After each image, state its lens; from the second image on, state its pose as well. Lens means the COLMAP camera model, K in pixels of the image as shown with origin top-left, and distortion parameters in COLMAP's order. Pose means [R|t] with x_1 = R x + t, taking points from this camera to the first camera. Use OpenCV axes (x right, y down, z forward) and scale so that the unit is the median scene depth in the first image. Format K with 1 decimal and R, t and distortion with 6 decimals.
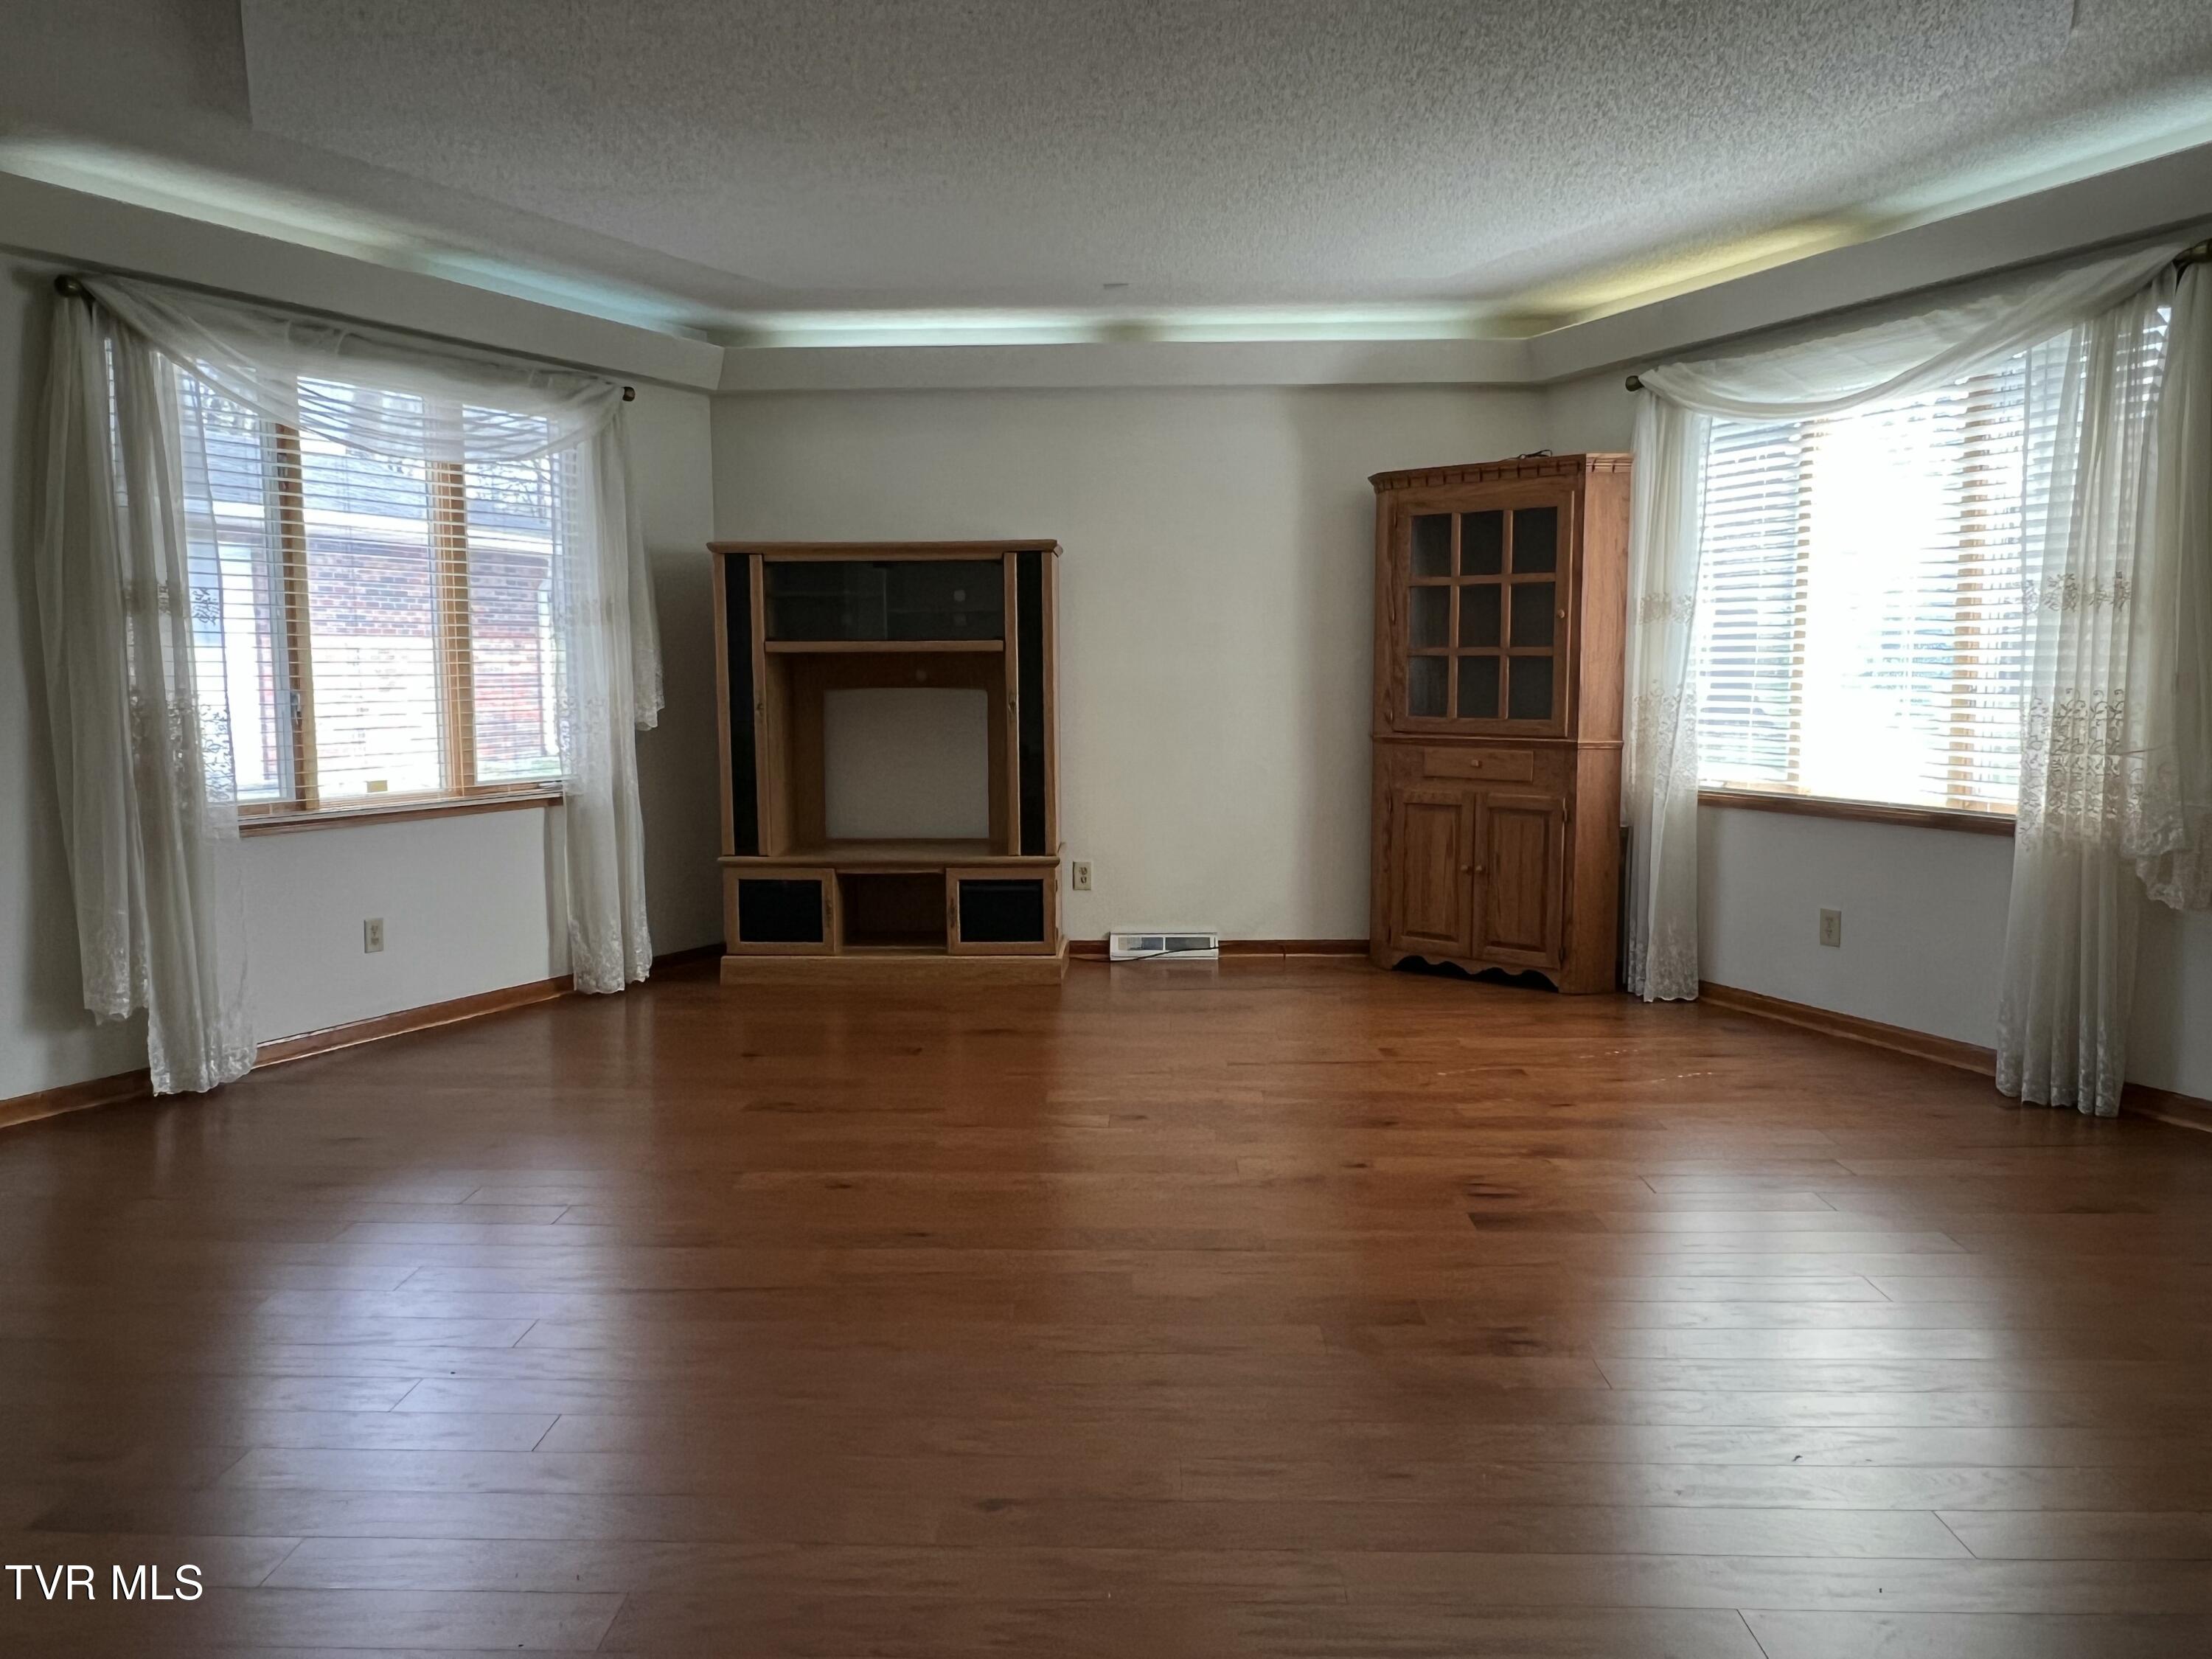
lens RADIAL K [[1571.4, 0, 1089.7], [0, 1571.4, 835.8], [0, 0, 1]] dist [-0.001293, -0.003831]
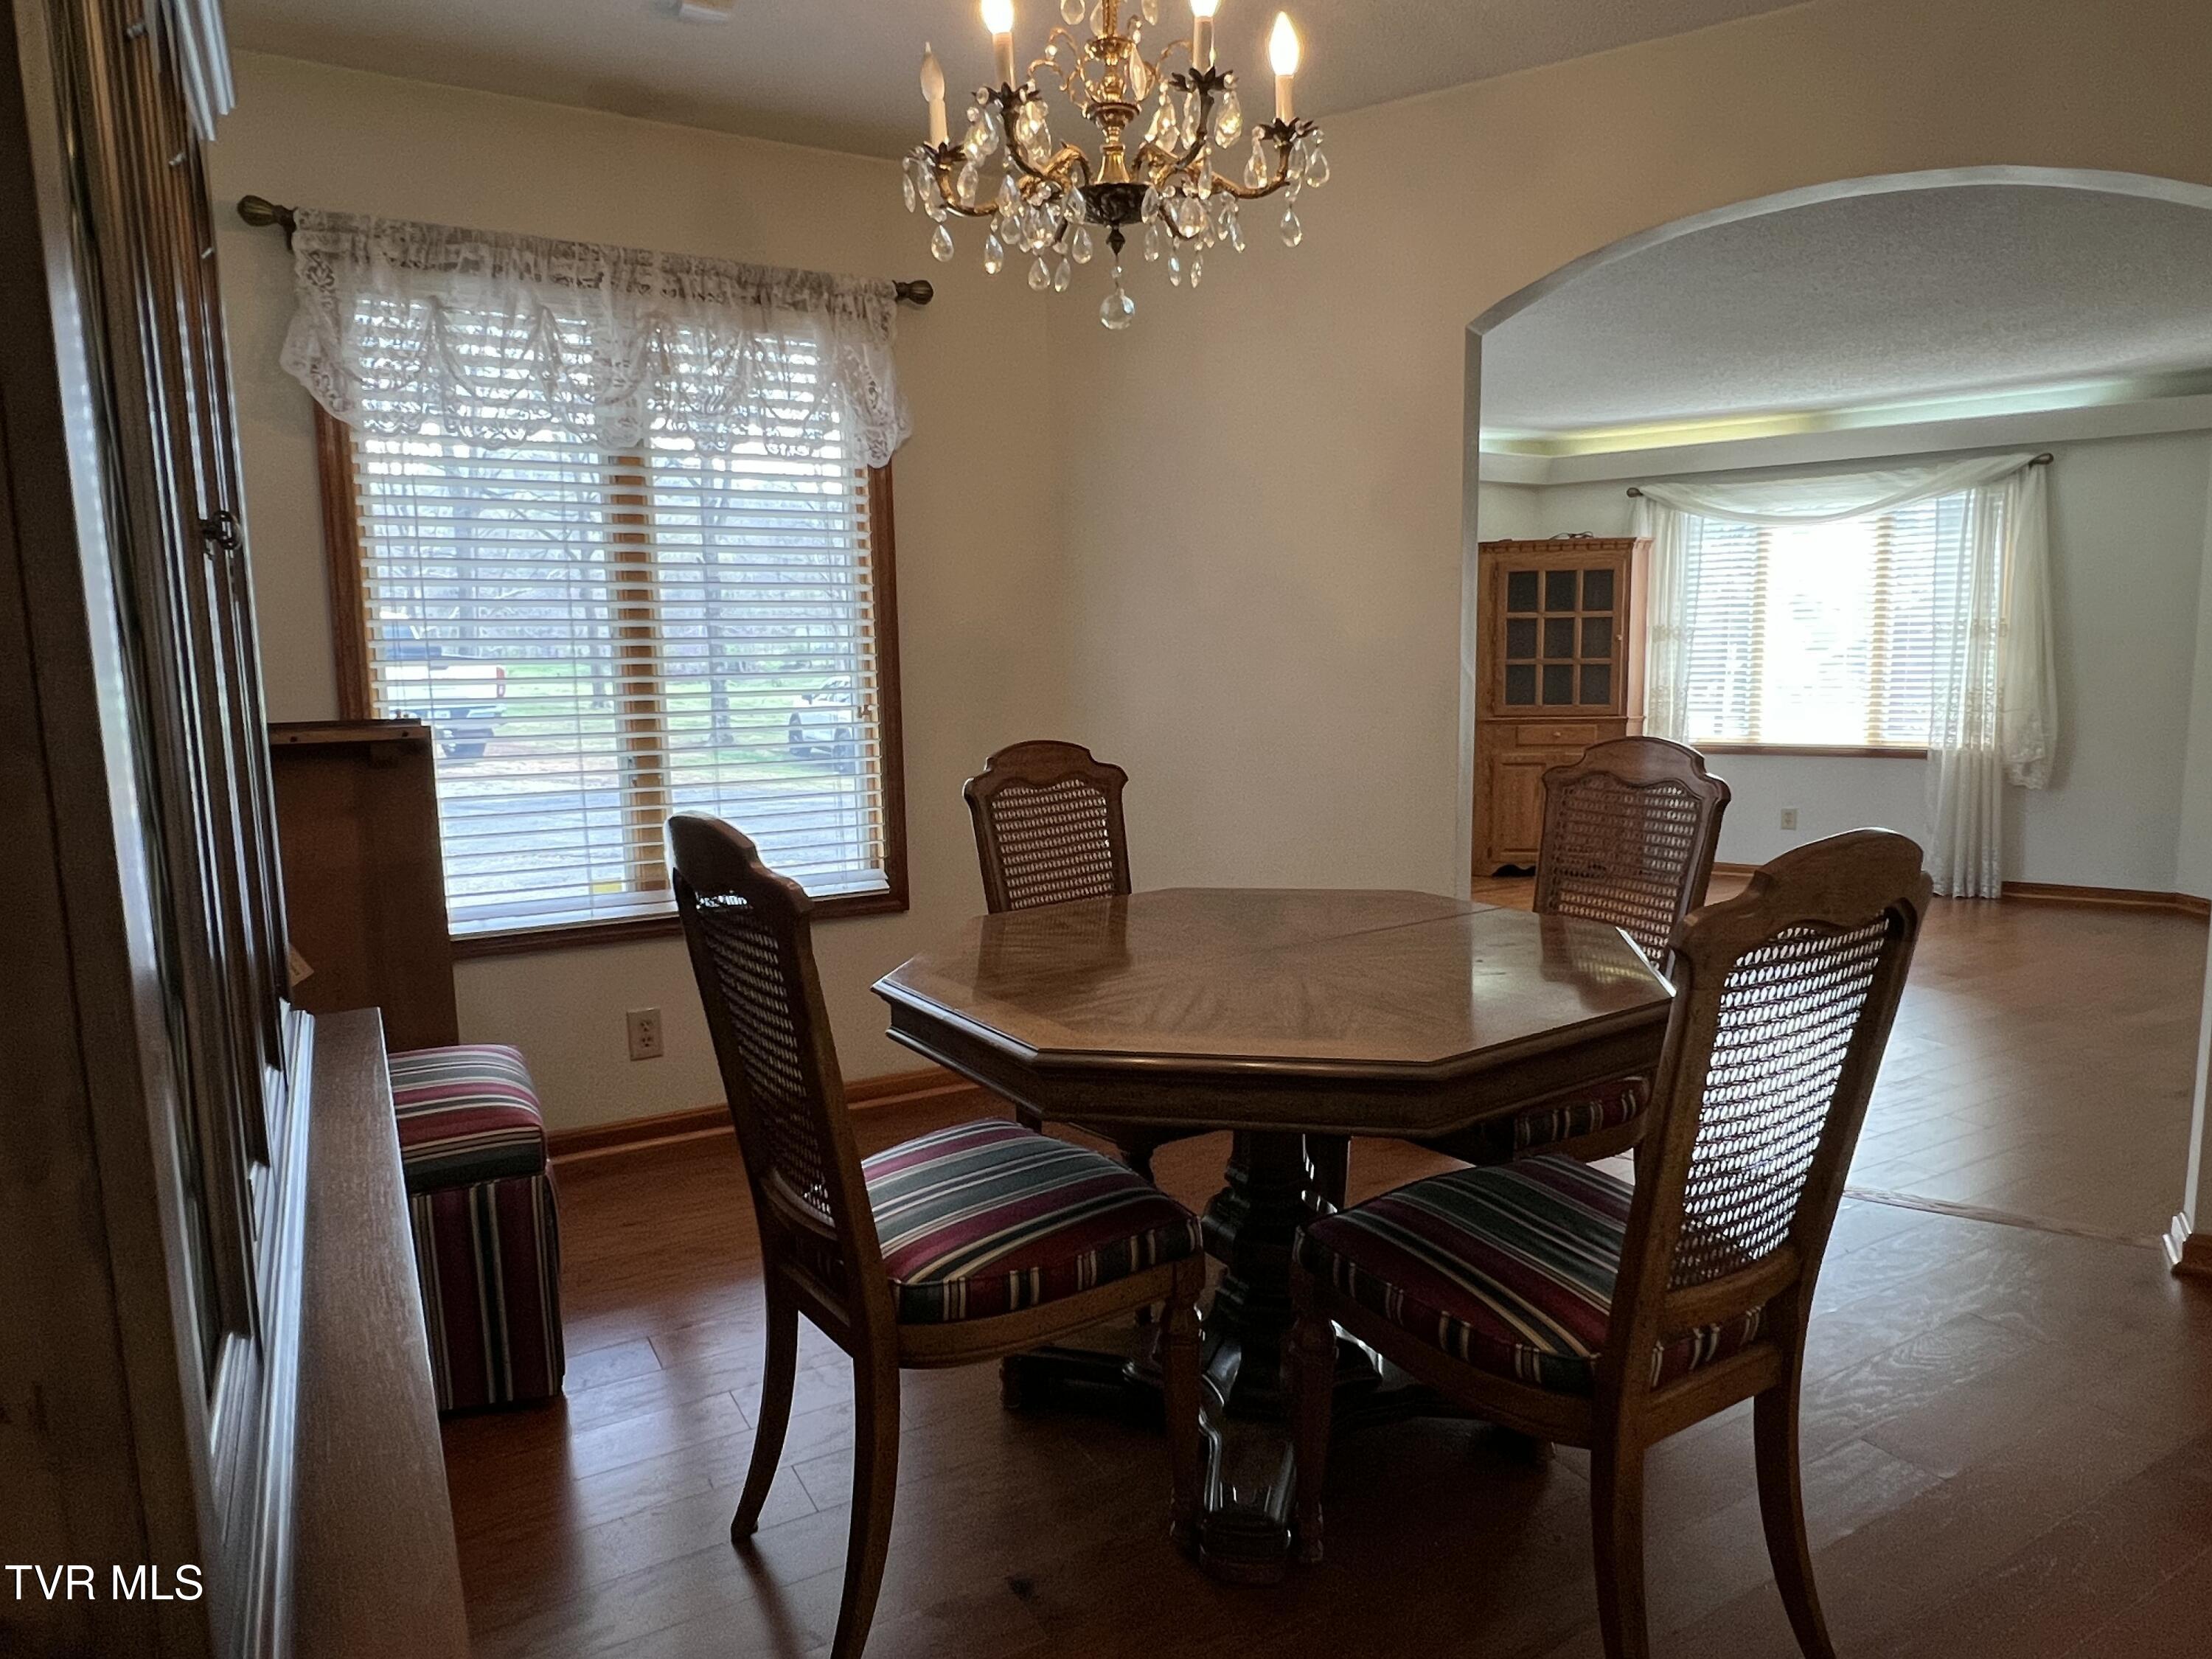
lens RADIAL K [[1360.3, 0, 1092.7], [0, 1360.3, 826.8], [0, 0, 1]] dist [0.000397, -0.002895]
pose [[0.850084, -0.079795, 0.520567, -0.843258], [0.072610, 0.996773, 0.034218, -0.034912], [-0.521618, 0.008711, 0.853135, 0.105309]]
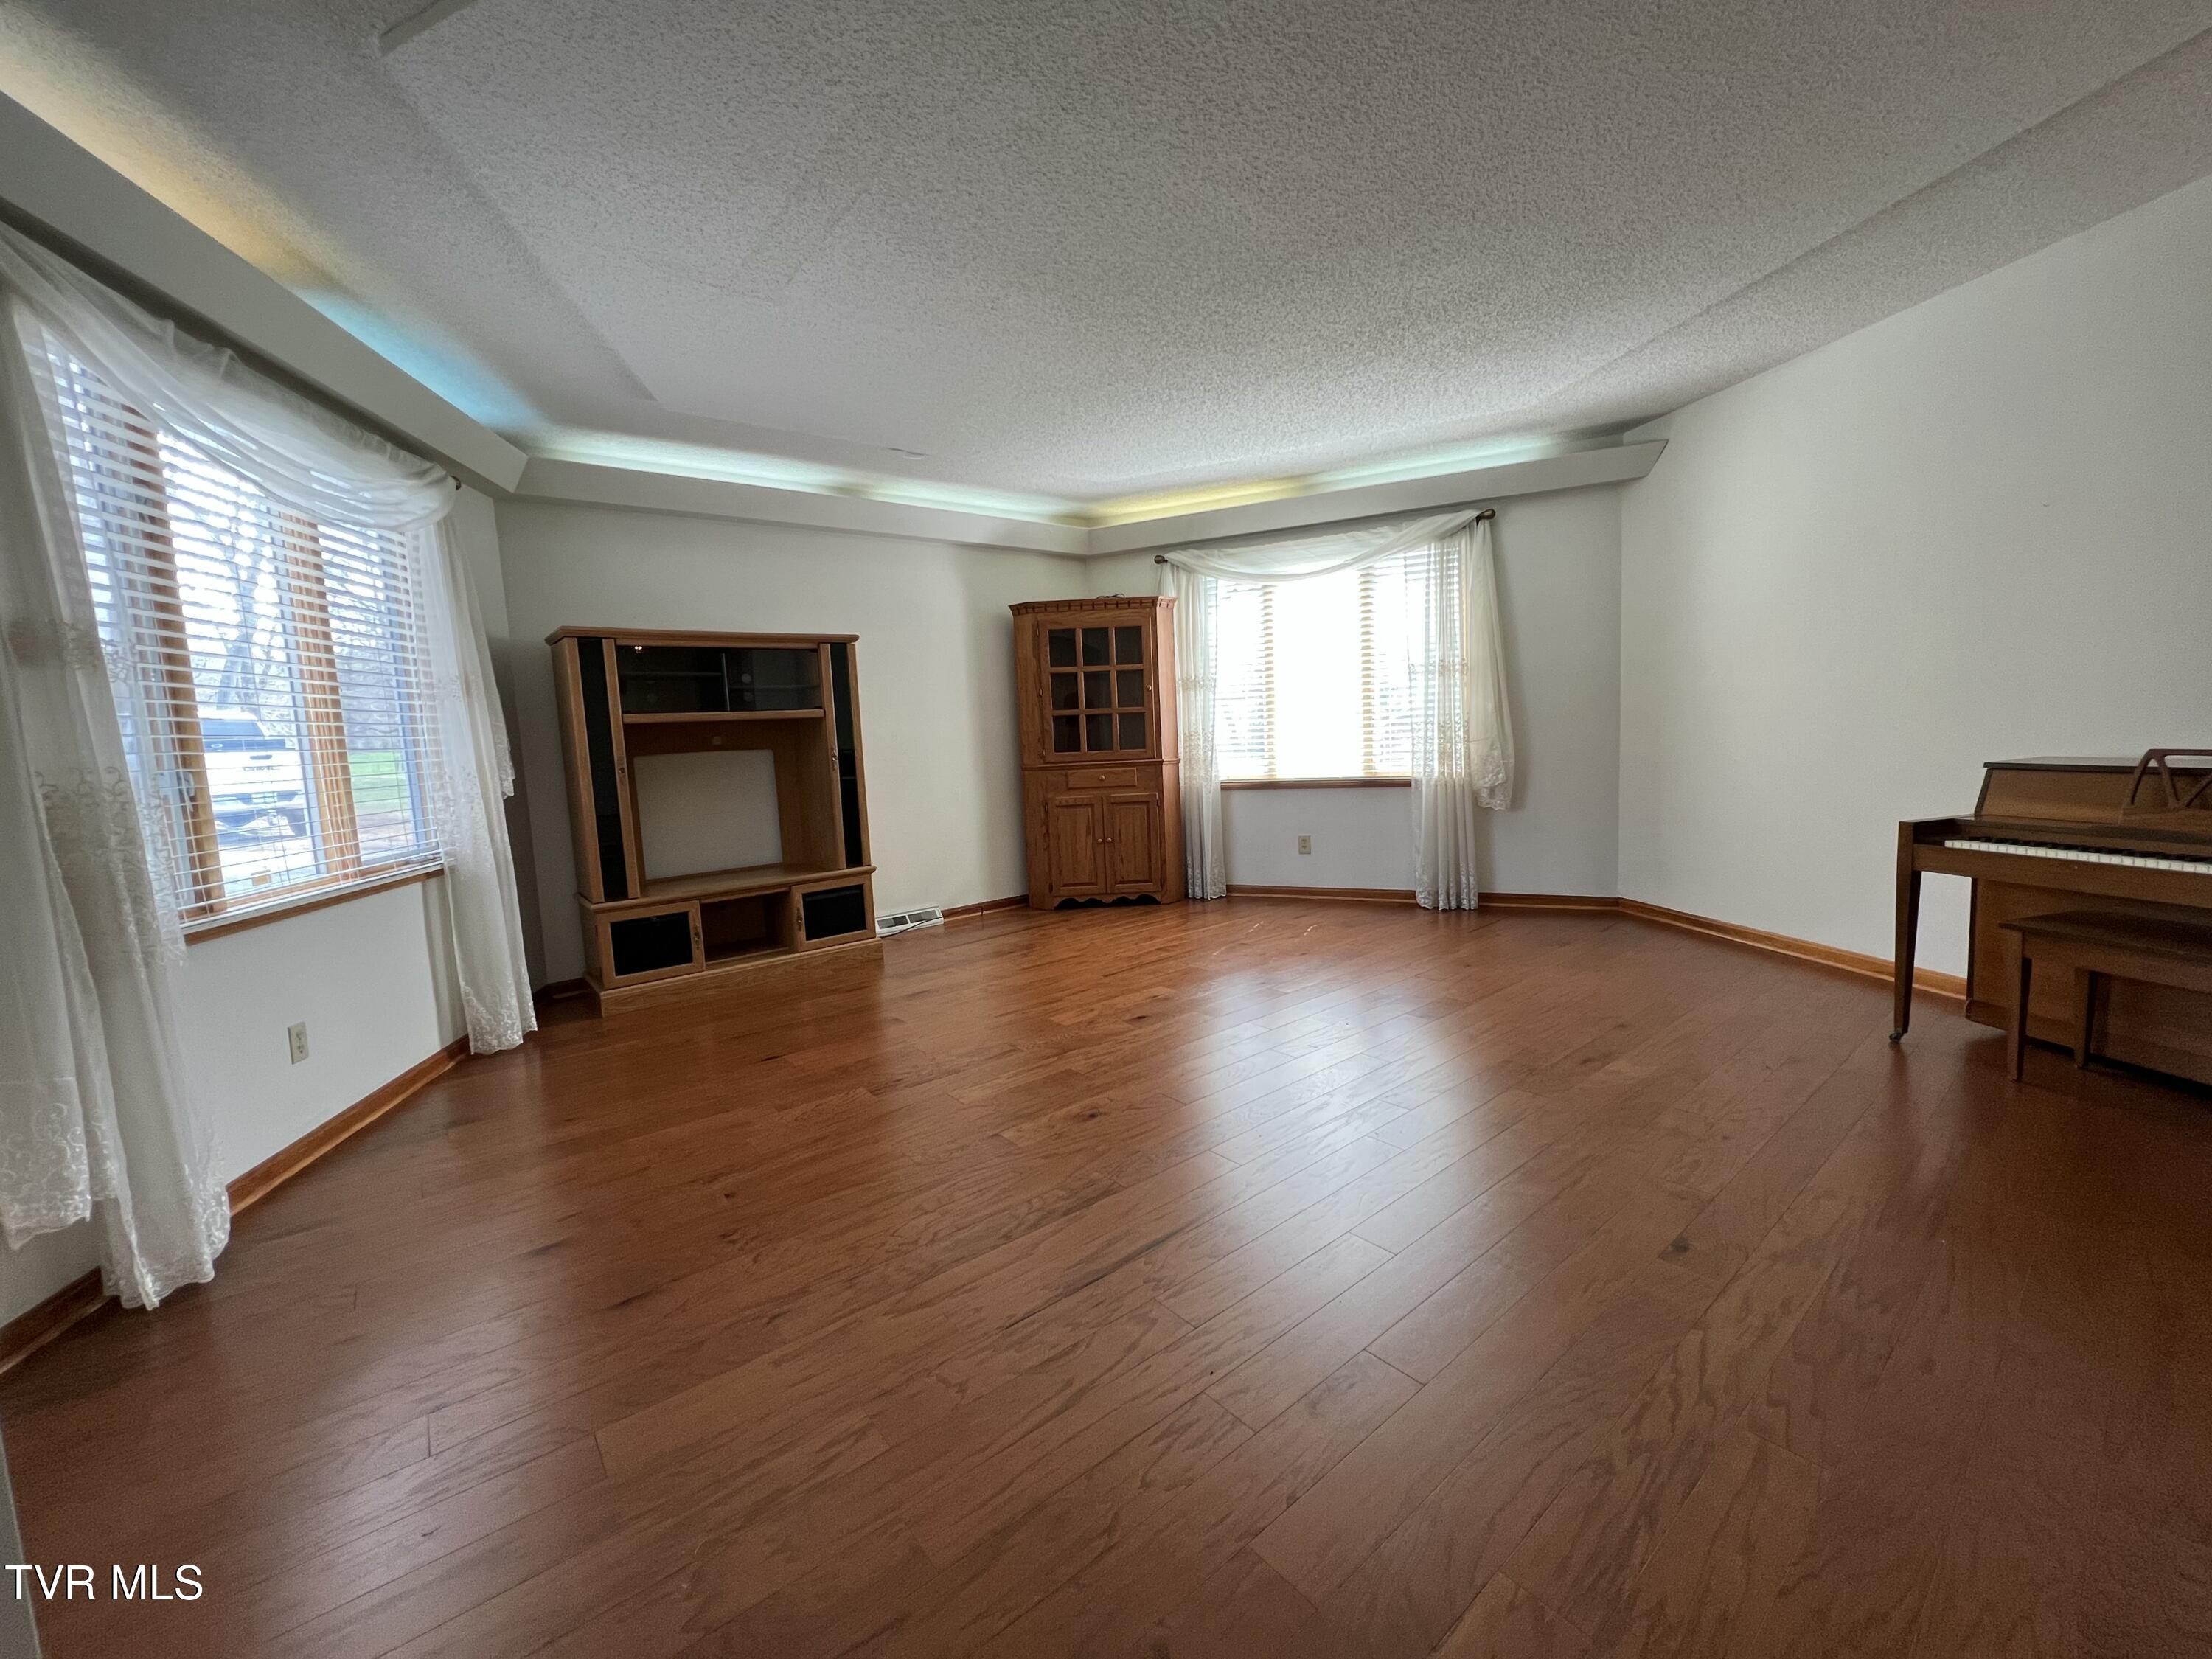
lens RADIAL K [[895.3, 0, 1108.6], [0, 895.3, 823.6], [0, 0, 1]] dist [-0.004415, 0.000947]
pose [[0.753075, -0.099518, 0.650364, -0.377778], [0.114926, 0.993194, 0.018902, -0.014680], [-0.647819, 0.060509, 0.759387, 0.274415]]
